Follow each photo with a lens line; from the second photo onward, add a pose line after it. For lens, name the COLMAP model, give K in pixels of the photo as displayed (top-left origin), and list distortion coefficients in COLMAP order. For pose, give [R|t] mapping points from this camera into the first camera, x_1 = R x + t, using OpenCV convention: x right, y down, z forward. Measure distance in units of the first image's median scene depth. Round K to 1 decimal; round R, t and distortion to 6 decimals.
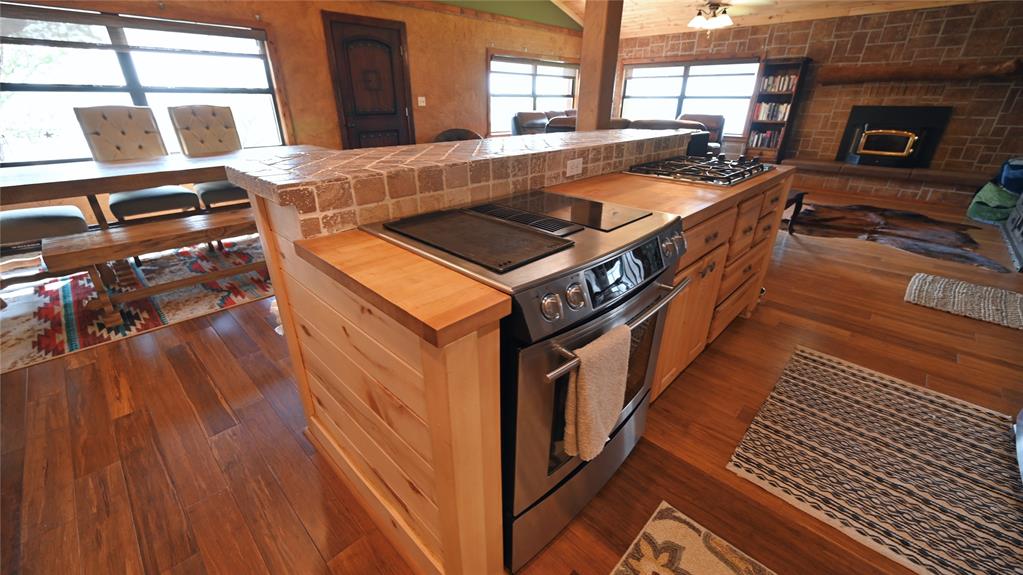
lens RADIAL K [[408.7, 0, 513.5], [0, 408.7, 292.5], [0, 0, 1]] dist [0.002381, -0.000008]
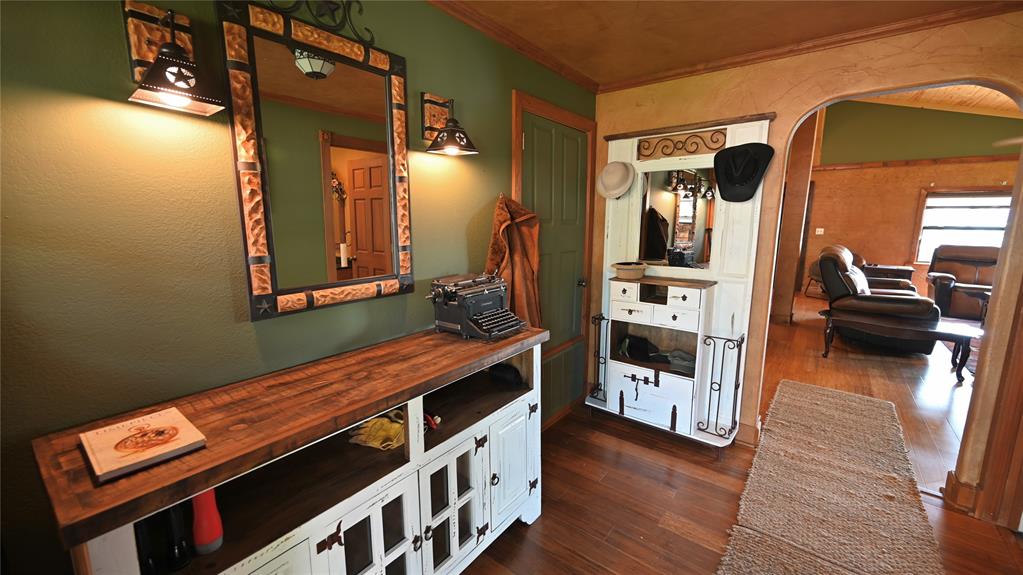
lens RADIAL K [[408.7, 0, 515.3], [0, 408.7, 288.5], [0, 0, 1]] dist [0.002381, -0.000008]
pose [[0.092589, 0.151169, -0.984162, 1.685126], [-0.442395, 0.891737, 0.095352, 0.013938], [0.892028, 0.426560, 0.149441, -0.001701]]
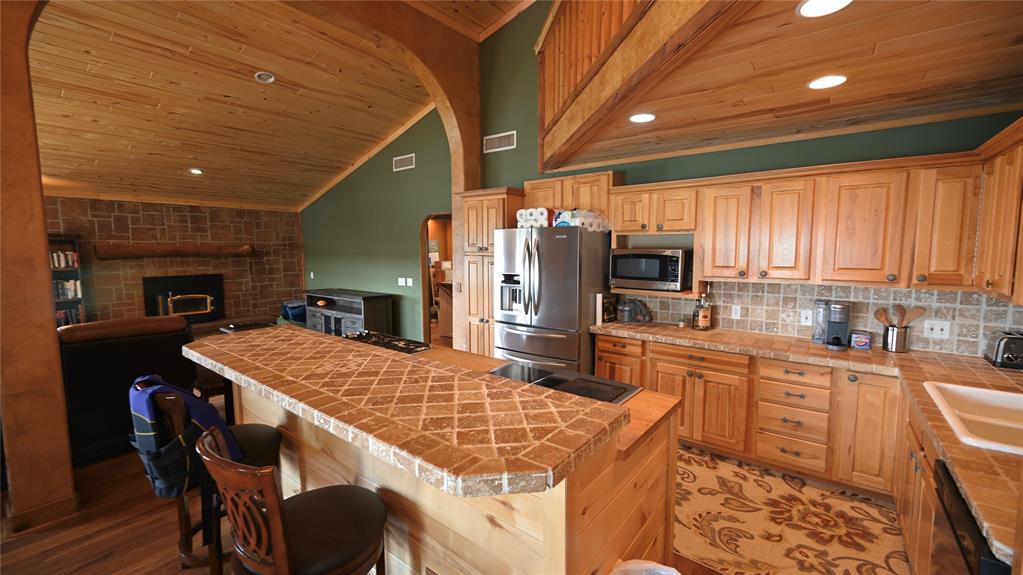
lens RADIAL K [[408.7, 0, 511.9], [0, 408.7, 289.8], [0, 0, 1]] dist [0.002381, -0.000008]
pose [[-0.097000, -0.095085, 0.990732, -0.312856], [0.436790, 0.890379, 0.128219, -0.156048], [-0.894318, 0.445179, -0.044835, 0.225925]]
